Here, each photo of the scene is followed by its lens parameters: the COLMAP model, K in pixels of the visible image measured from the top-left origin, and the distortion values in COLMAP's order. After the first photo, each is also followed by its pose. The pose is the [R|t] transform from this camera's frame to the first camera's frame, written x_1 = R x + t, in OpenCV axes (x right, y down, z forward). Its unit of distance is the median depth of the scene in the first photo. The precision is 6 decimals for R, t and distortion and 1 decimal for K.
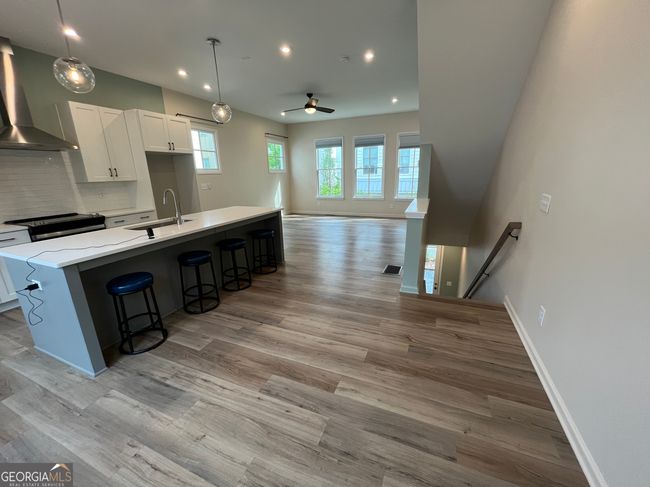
lens RADIAL K [[263.2, 0, 325.8], [0, 263.2, 242.1], [0, 0, 1]] dist [-0.000460, -0.000350]
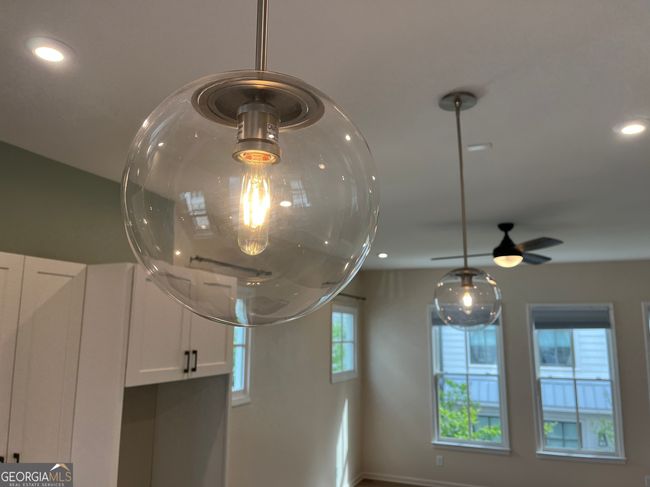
lens RADIAL K [[502.7, 0, 325.0], [0, 502.7, 243.5], [0, 0, 1]] dist [0.048633, 0.000083]
pose [[0.999467, 0.031493, 0.008566, -0.573847], [-0.025005, 0.907586, -0.419121, -0.316741], [-0.020973, 0.418684, 0.907890, 0.481345]]
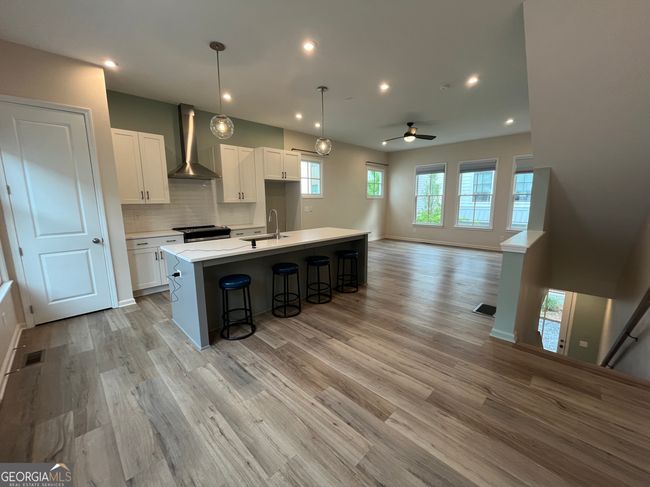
lens RADIAL K [[263.2, 0, 325.8], [0, 263.2, 242.1], [0, 0, 1]] dist [-0.000460, -0.000350]
pose [[0.928532, 0.077725, -0.363026, 0.067313], [-0.111151, 0.991186, -0.072081, 0.006700], [0.354223, 0.107280, 0.928987, -0.022728]]
